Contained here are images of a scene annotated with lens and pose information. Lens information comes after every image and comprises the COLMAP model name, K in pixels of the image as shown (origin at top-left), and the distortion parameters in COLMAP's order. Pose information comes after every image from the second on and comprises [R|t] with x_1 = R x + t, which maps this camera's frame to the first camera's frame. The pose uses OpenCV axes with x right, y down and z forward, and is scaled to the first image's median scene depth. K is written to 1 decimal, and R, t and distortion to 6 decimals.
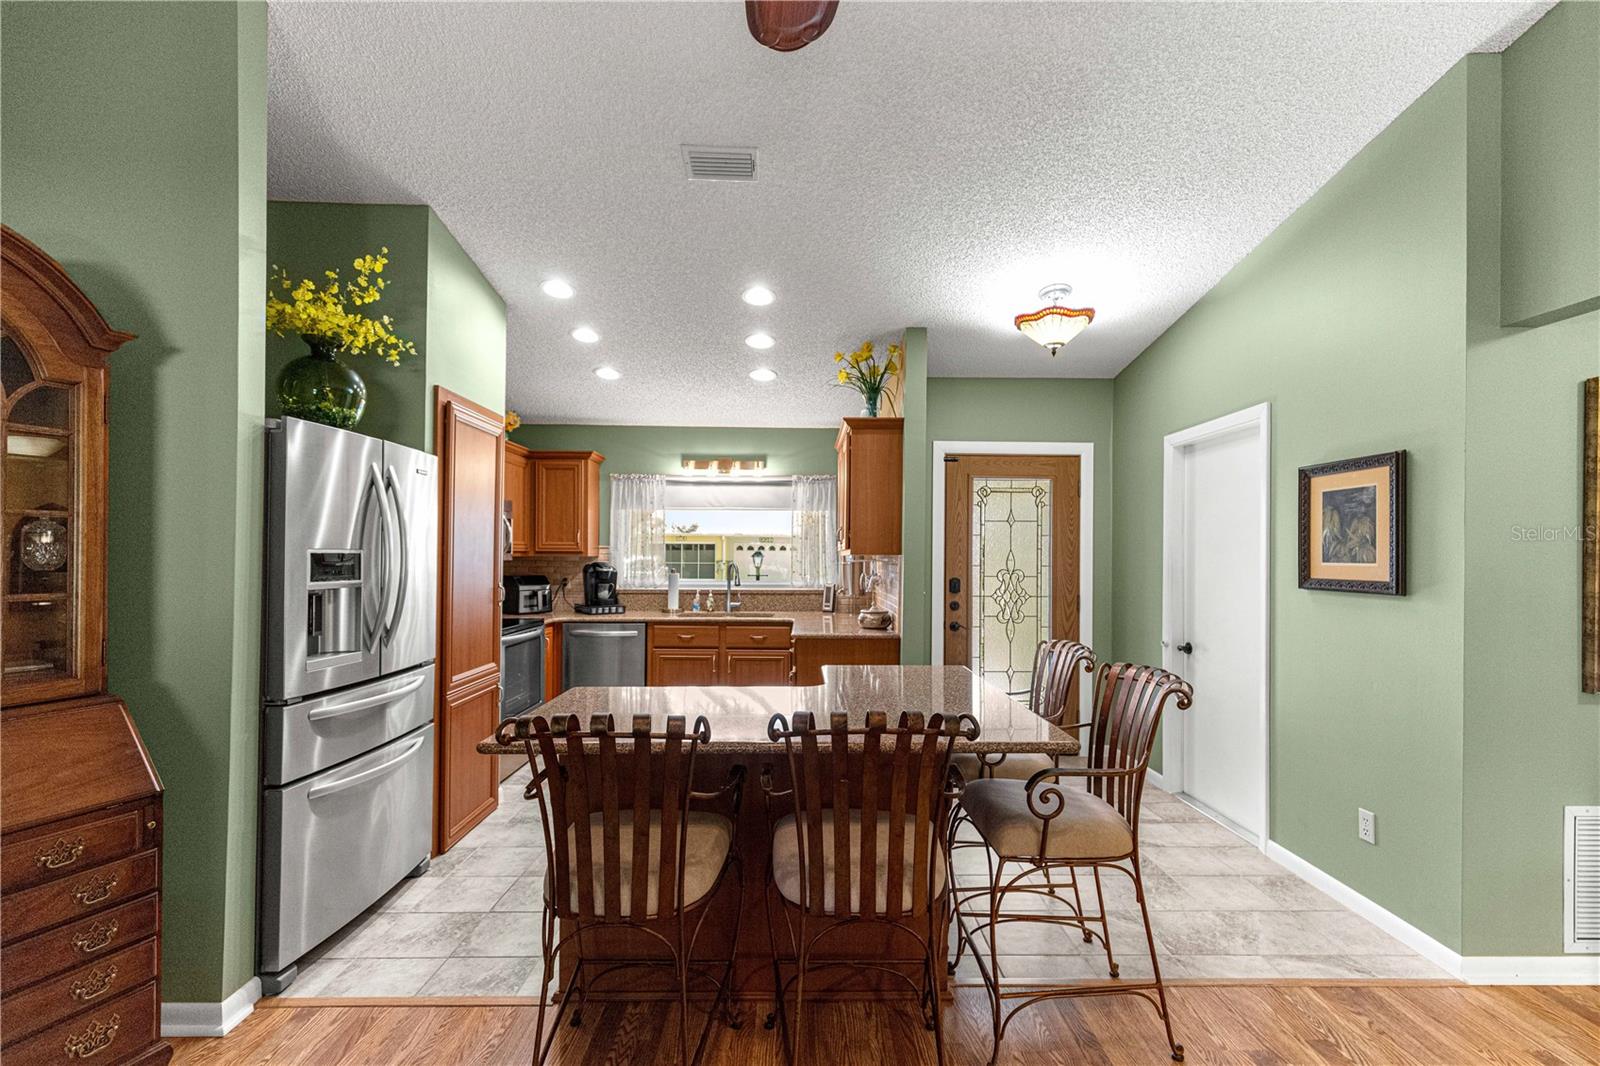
lens RADIAL K [[722.5, 0, 807.5], [0, 722.5, 551.0], [0, 0, 1]] dist [0.001972, -0.000420]
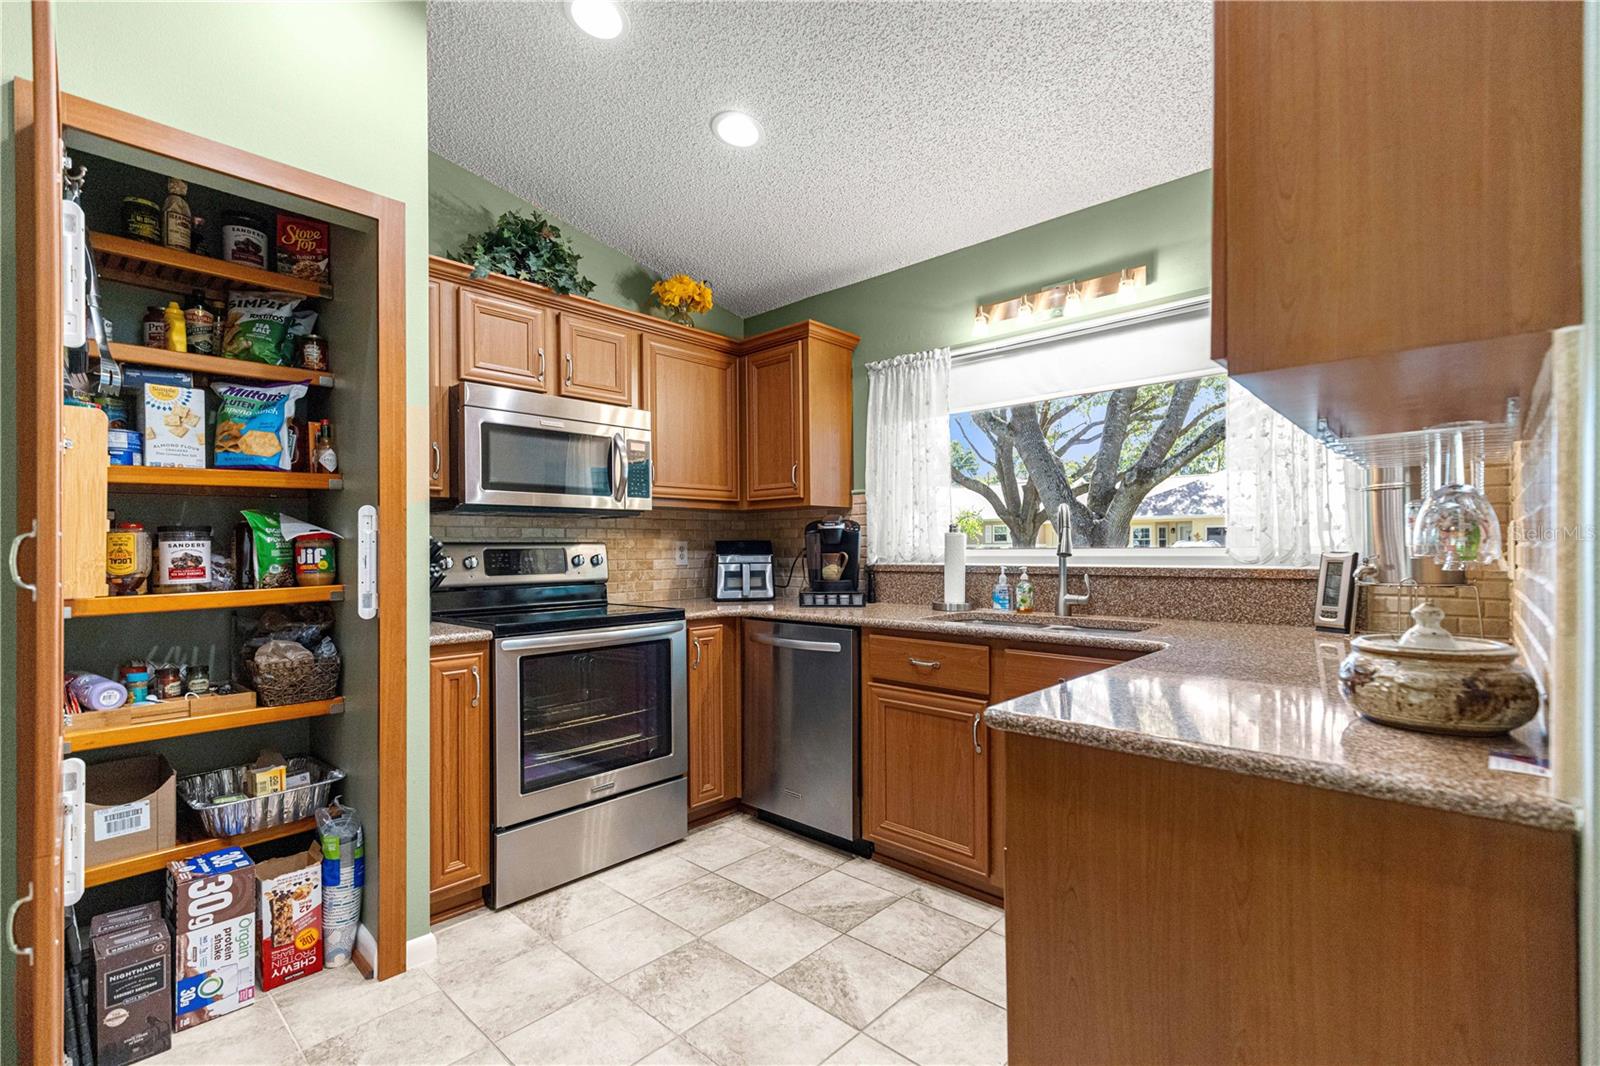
lens RADIAL K [[716.7, 0, 804.7], [0, 716.7, 543.6], [0, 0, 1]] dist [0.005501, -0.000513]
pose [[0.724091, -0.014241, -0.689558, 0.097972], [0.013891, 0.999885, -0.006064, 0.046301], [0.689565, -0.005188, 0.724206, 0.652977]]
